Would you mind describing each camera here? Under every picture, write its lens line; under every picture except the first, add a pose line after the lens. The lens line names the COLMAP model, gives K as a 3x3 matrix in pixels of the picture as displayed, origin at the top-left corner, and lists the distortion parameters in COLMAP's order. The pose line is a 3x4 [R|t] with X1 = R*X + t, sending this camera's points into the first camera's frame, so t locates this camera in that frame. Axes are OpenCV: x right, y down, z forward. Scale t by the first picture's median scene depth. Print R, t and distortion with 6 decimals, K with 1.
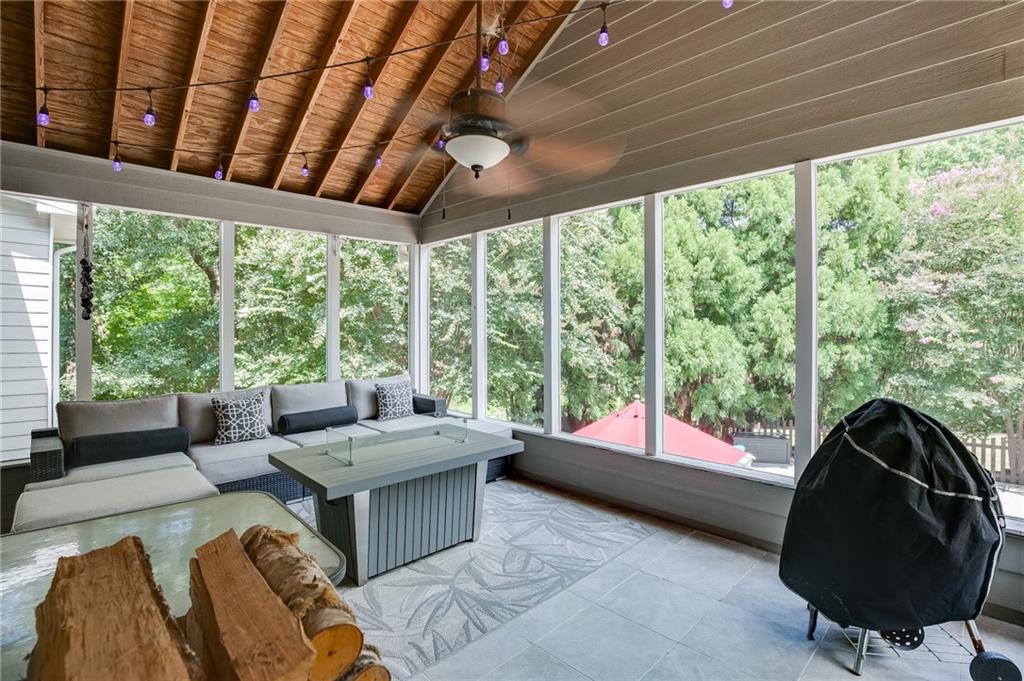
lens RADIAL K [[476.7, 0, 517.5], [0, 476.7, 336.3], [0, 0, 1]] dist [-0.010249, 0.005721]
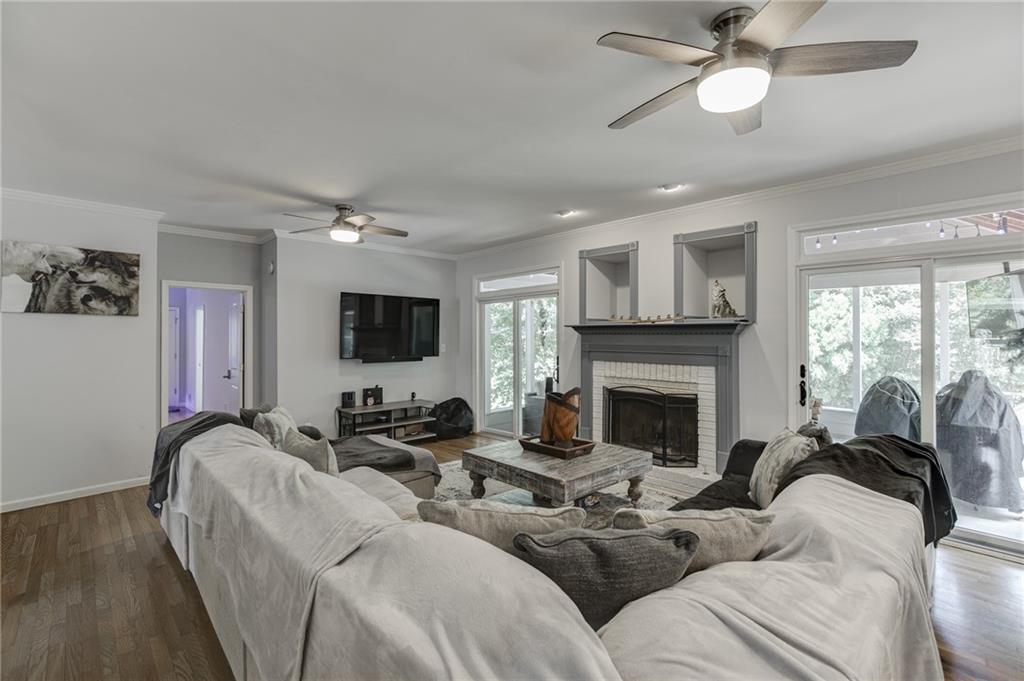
lens RADIAL K [[459.9, 0, 506.5], [0, 459.9, 339.1], [0, 0, 1]] dist [-0.001700, 0.000172]
pose [[0.999550, -0.004741, -0.029612, -0.309241], [0.004689, 0.999987, -0.001848, -0.020605], [0.029620, 0.001708, 0.999560, -0.392362]]
